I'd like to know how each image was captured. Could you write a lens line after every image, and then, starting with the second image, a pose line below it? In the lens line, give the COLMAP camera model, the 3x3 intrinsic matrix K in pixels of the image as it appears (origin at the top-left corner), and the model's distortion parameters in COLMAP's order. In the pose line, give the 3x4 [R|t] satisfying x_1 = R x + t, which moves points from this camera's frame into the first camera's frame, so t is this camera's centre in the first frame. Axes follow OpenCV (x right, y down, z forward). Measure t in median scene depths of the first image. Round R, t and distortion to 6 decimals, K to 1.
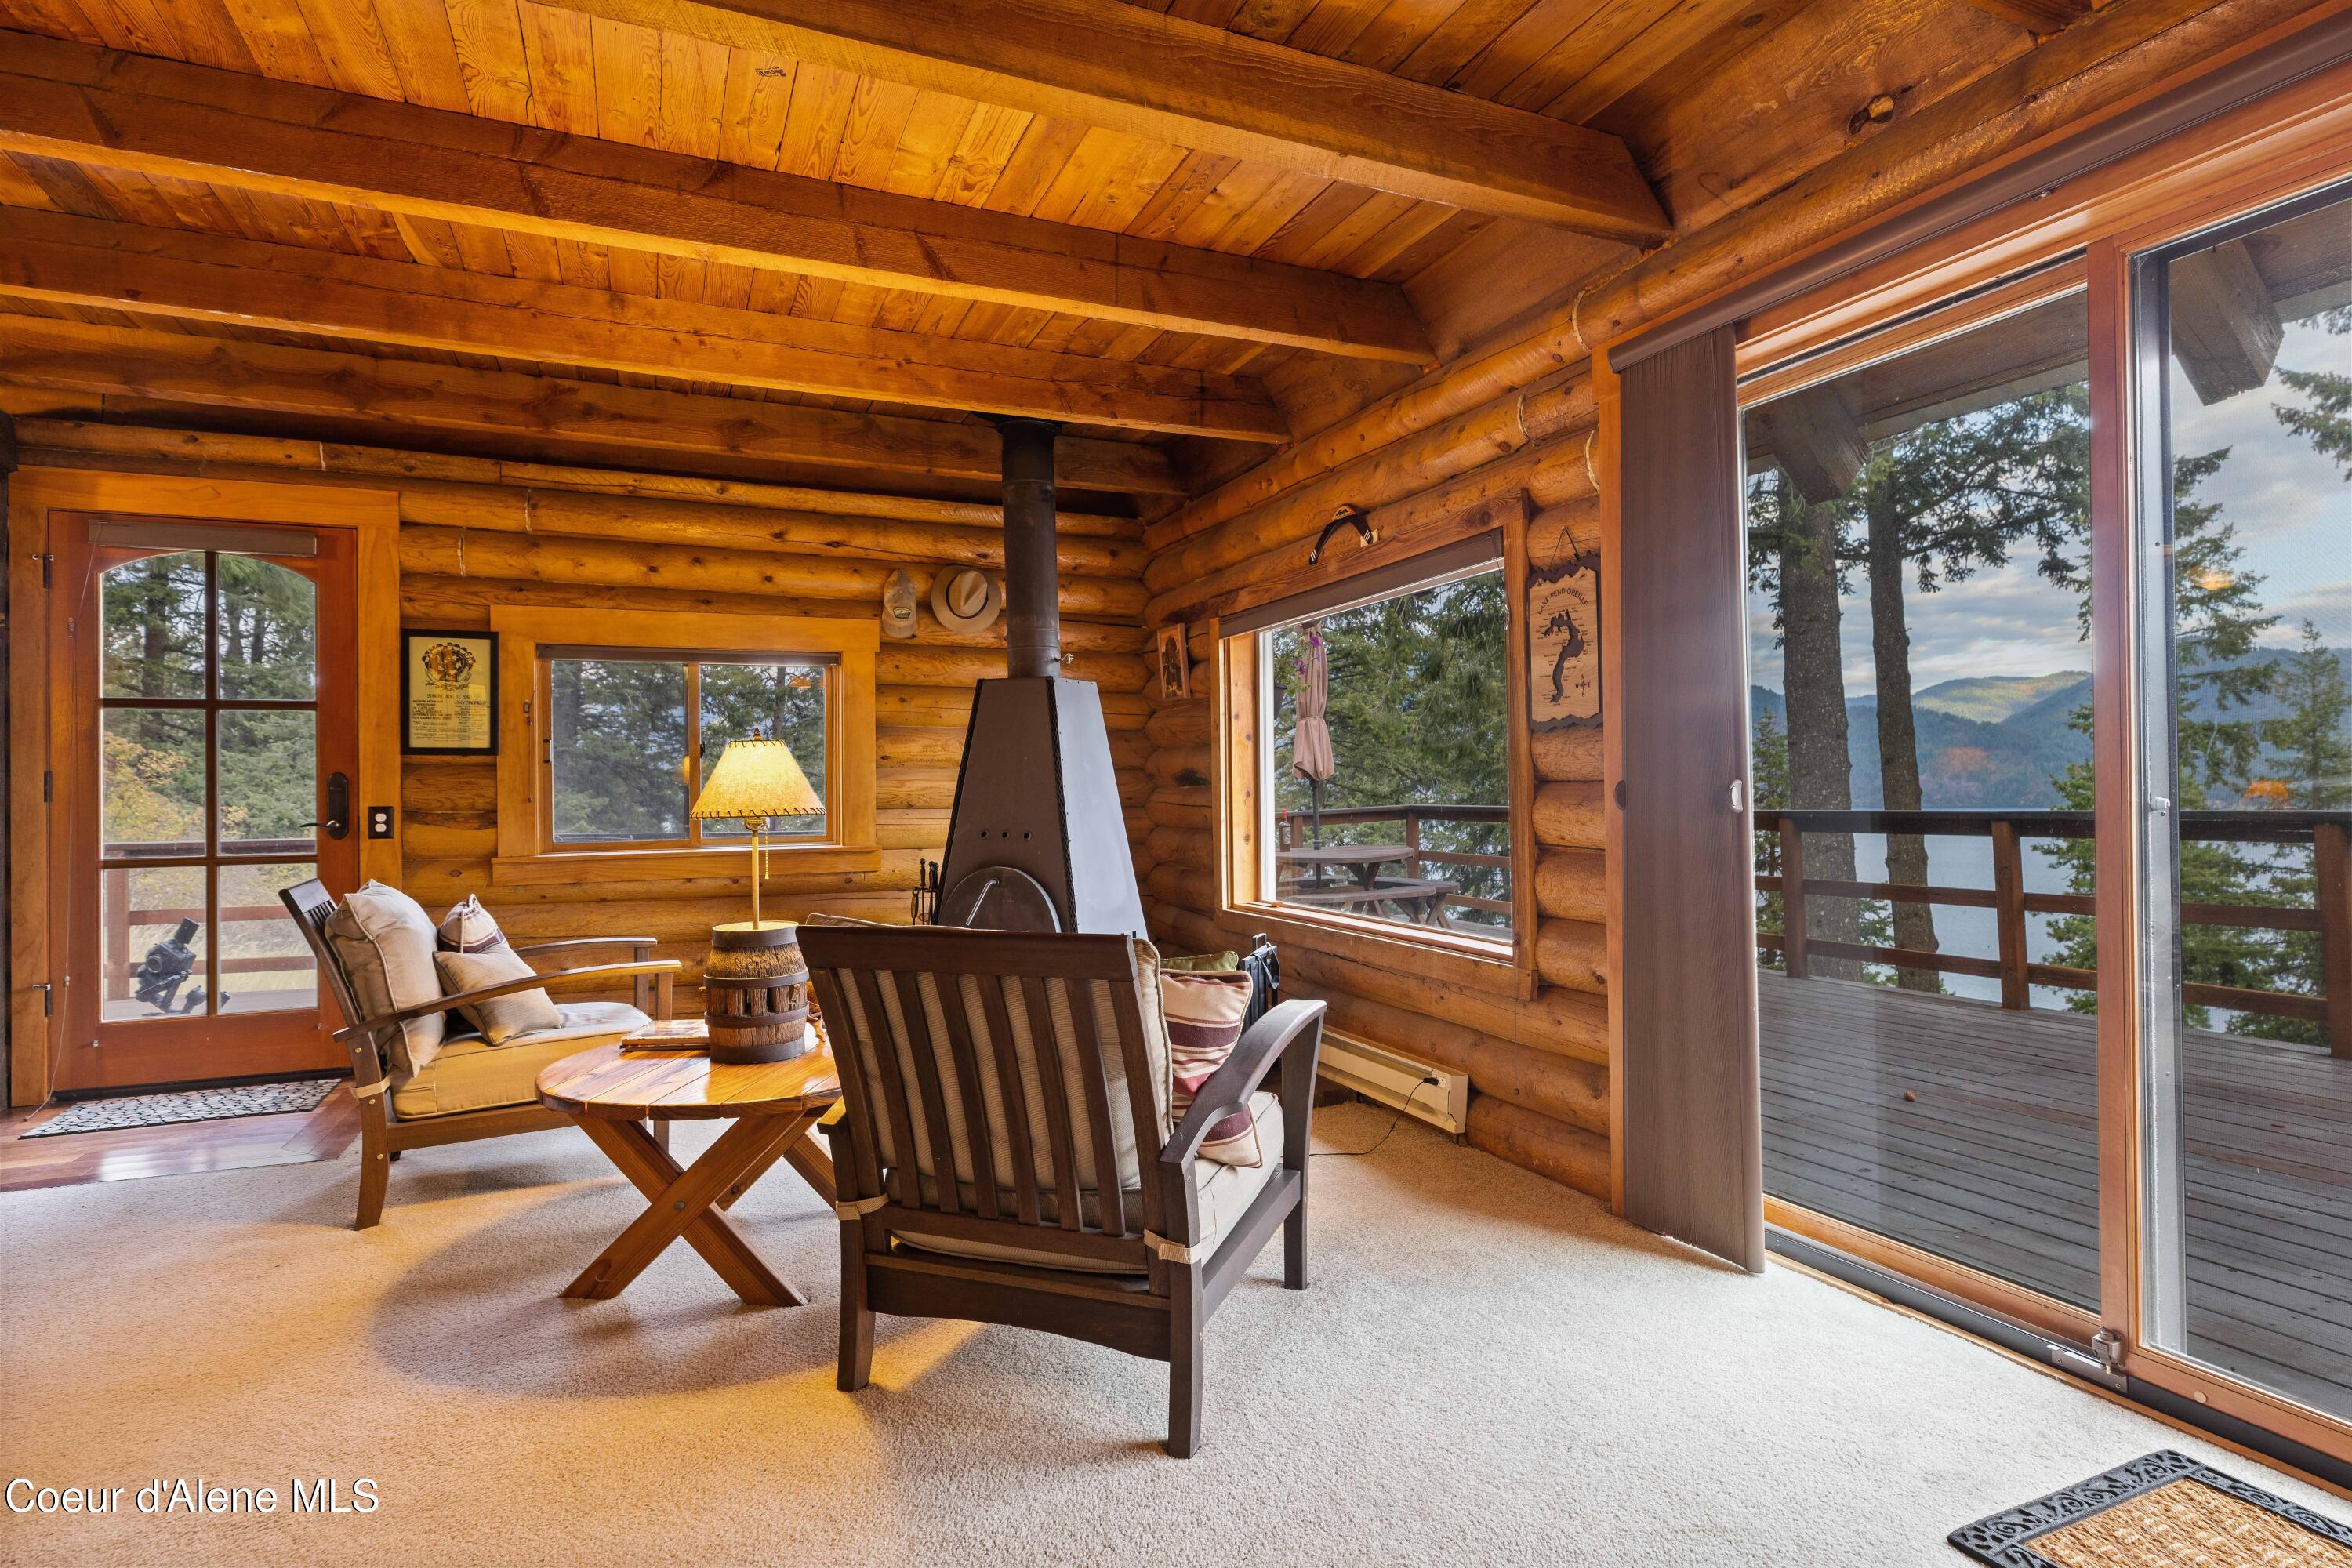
lens RADIAL K [[1214.8, 0, 1189.0], [0, 1214.8, 773.8], [0, 0, 1]] dist [-0.000187, 0.000259]
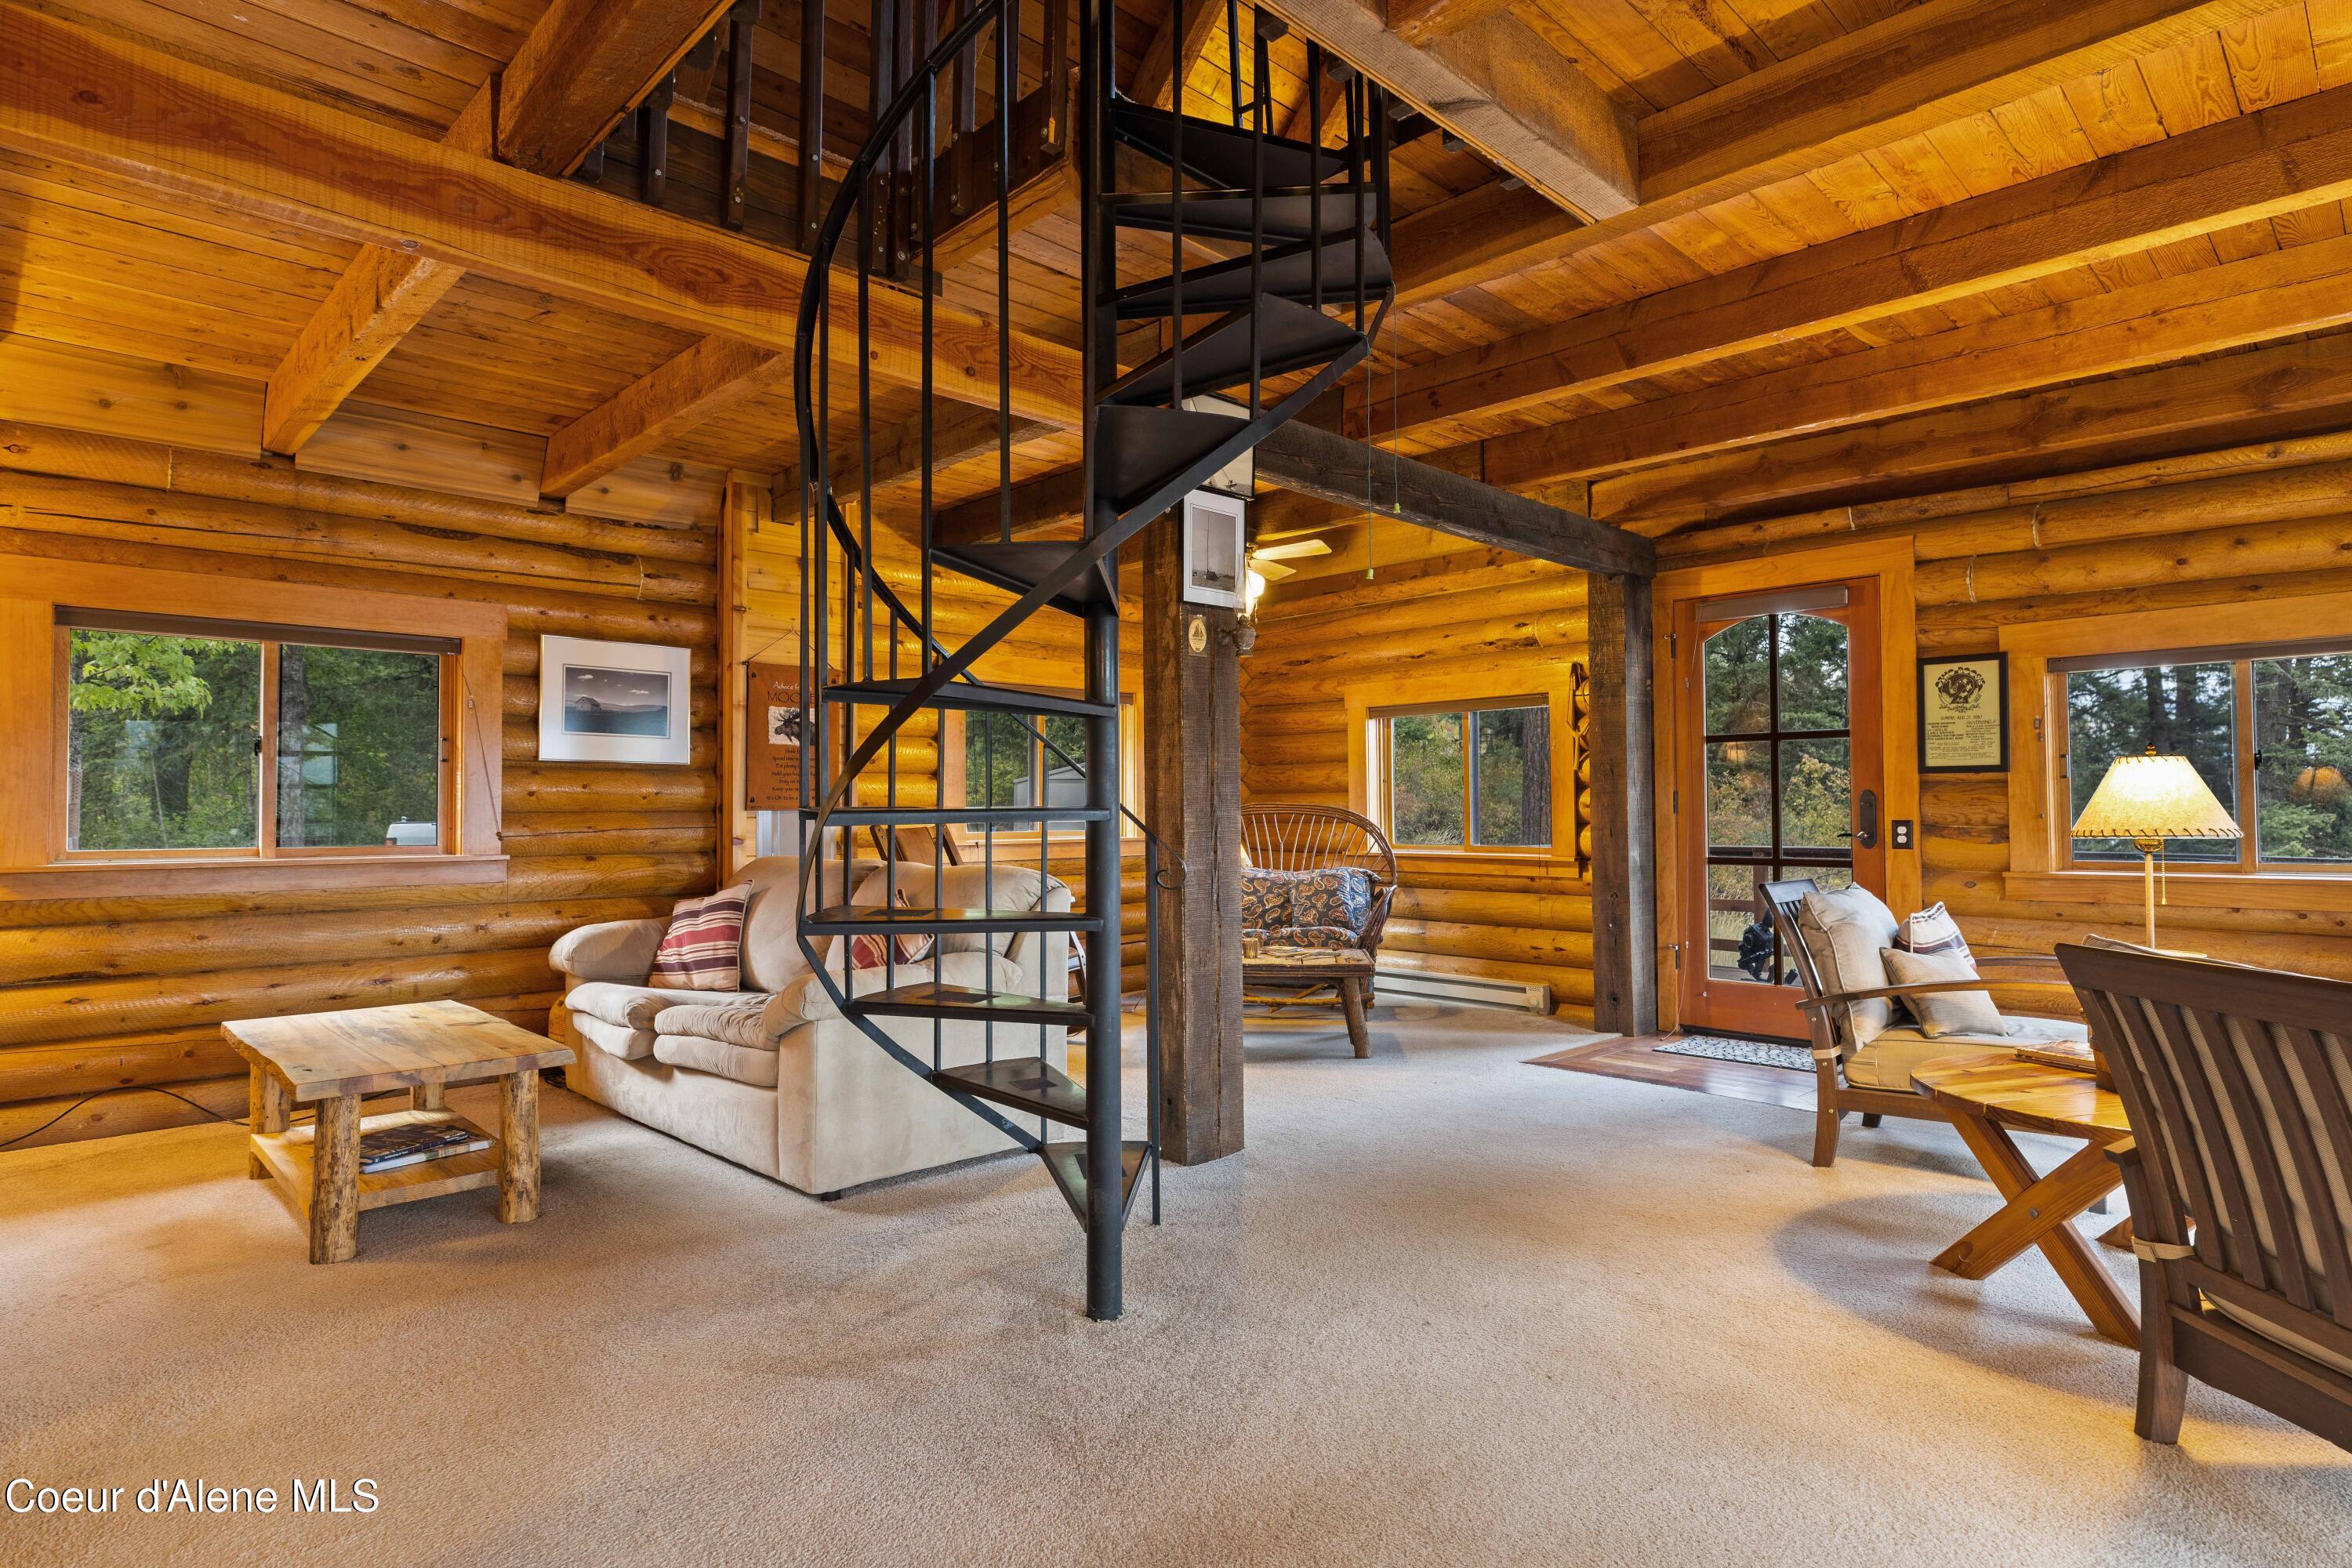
lens RADIAL K [[1214.8, 0, 1189.0], [0, 1214.8, 773.8], [0, 0, 1]] dist [-0.000187, 0.000259]
pose [[0.367744, -0.020218, -0.929707, 0.141684], [0.009422, 0.999793, -0.018015, -0.001844], [0.929879, -0.002135, 0.367859, -0.020386]]
